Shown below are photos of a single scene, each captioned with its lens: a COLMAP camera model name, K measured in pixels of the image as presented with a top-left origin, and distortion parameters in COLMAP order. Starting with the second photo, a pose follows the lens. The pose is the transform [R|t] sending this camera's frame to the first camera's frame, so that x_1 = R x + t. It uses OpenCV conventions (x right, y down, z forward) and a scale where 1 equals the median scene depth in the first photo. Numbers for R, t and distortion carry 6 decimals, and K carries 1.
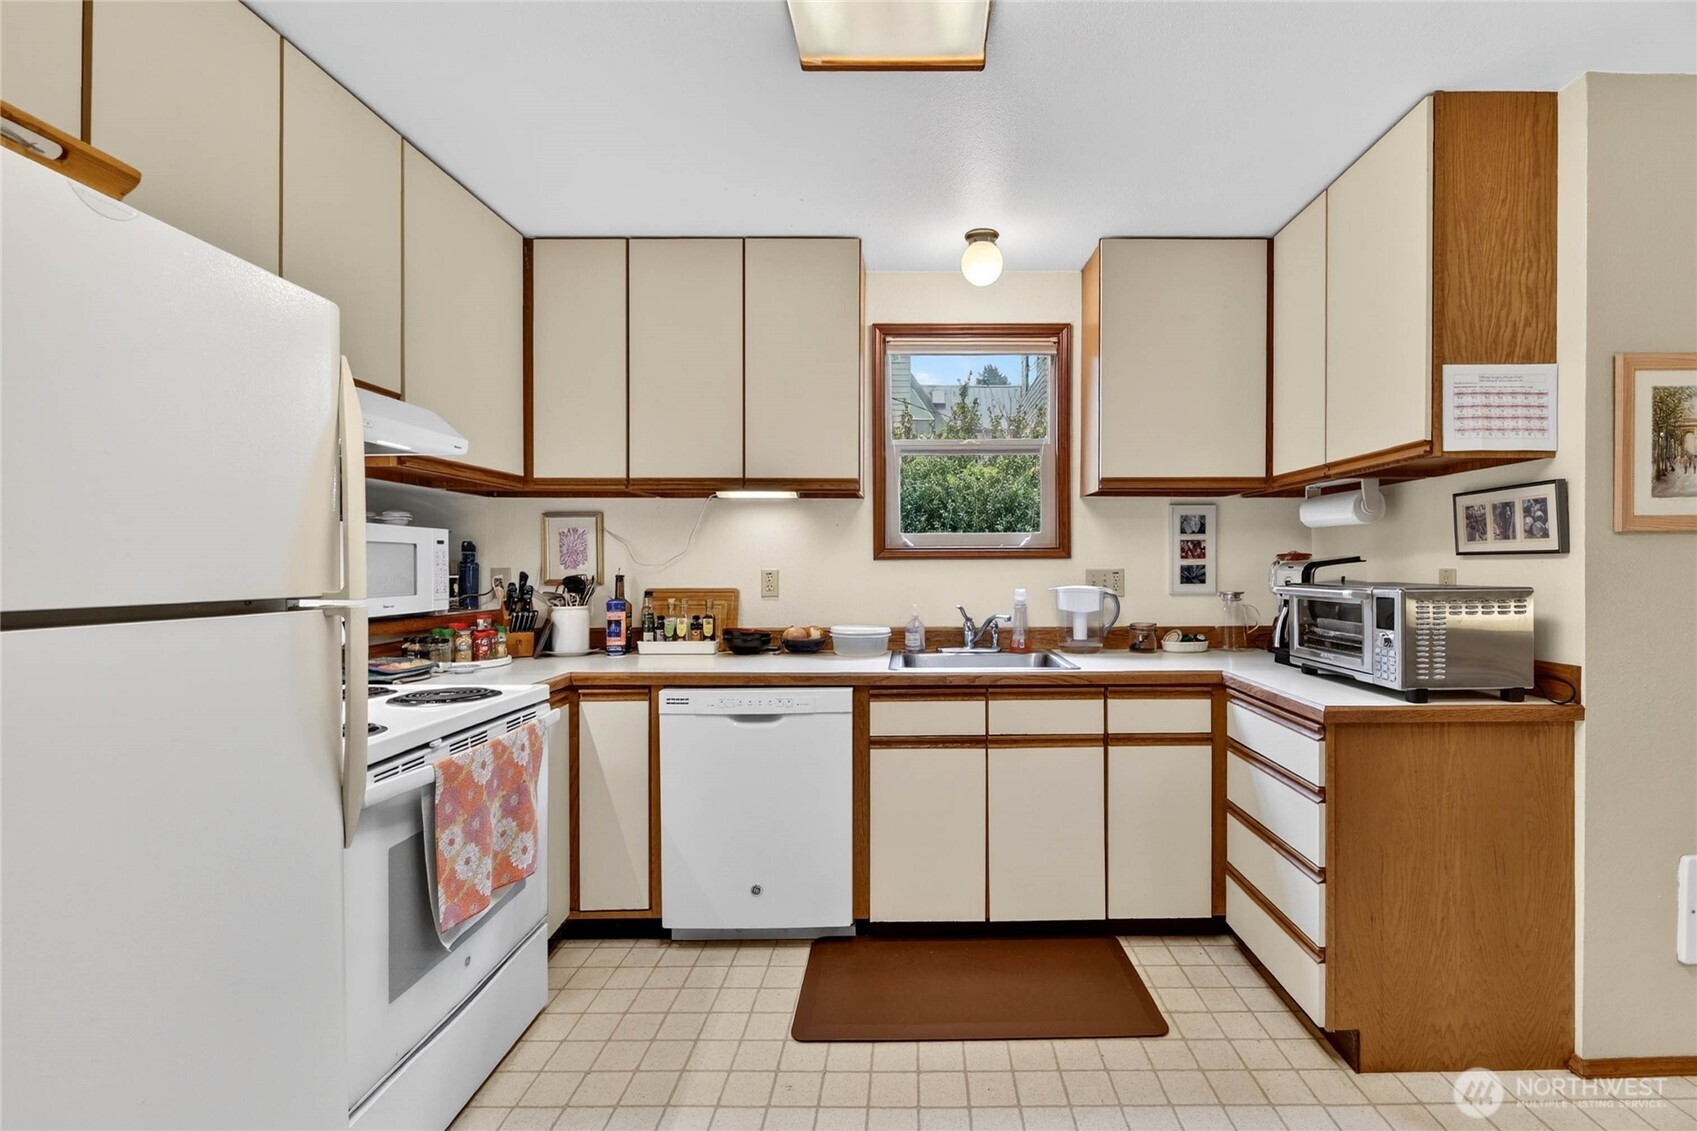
lens RADIAL K [[748.4, 0, 842.2], [0, 748.4, 574.8], [0, 0, 1]] dist [-0.013818, -0.002943]
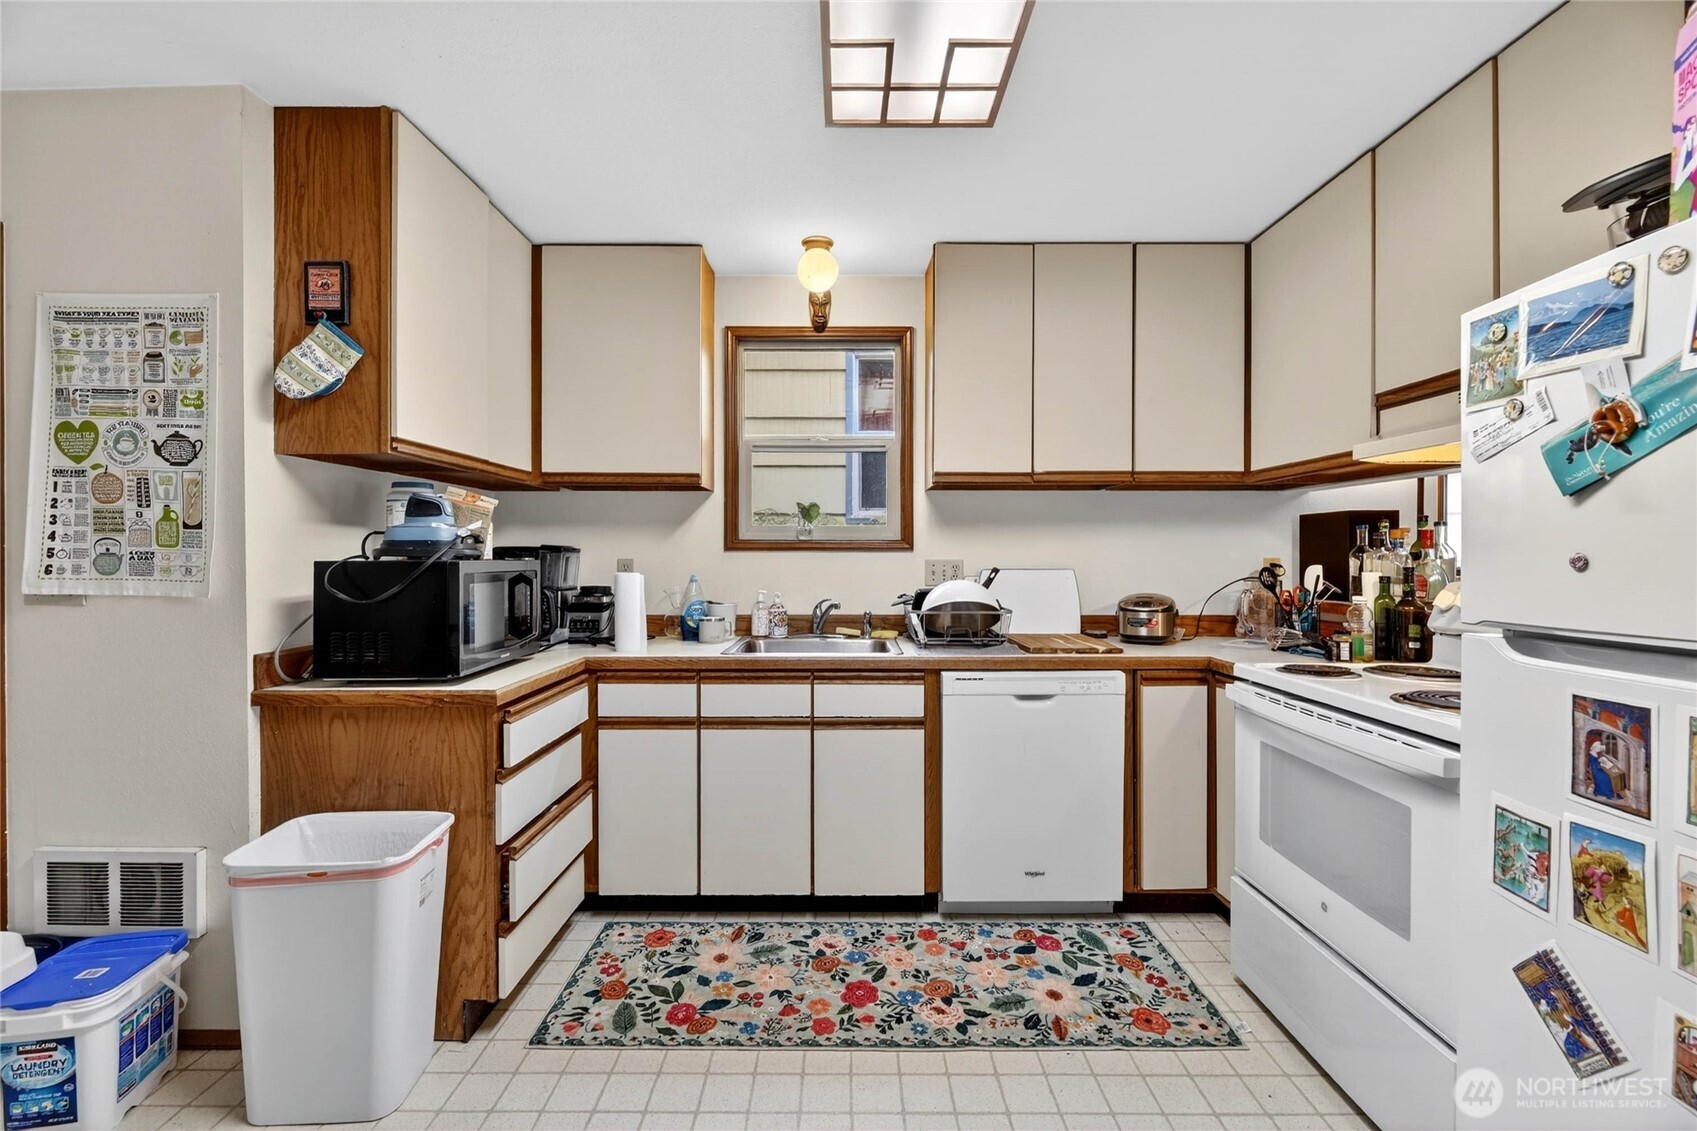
lens RADIAL K [[709.3, 0, 851.8], [0, 709.3, 560.4], [0, 0, 1]] dist [-0.004294, -0.000381]
pose [[0.999996, 0.001060, -0.002450, 0.251216], [-0.001074, 0.999984, -0.005547, -0.000449], [0.002444, 0.005550, 0.999982, 0.001365]]
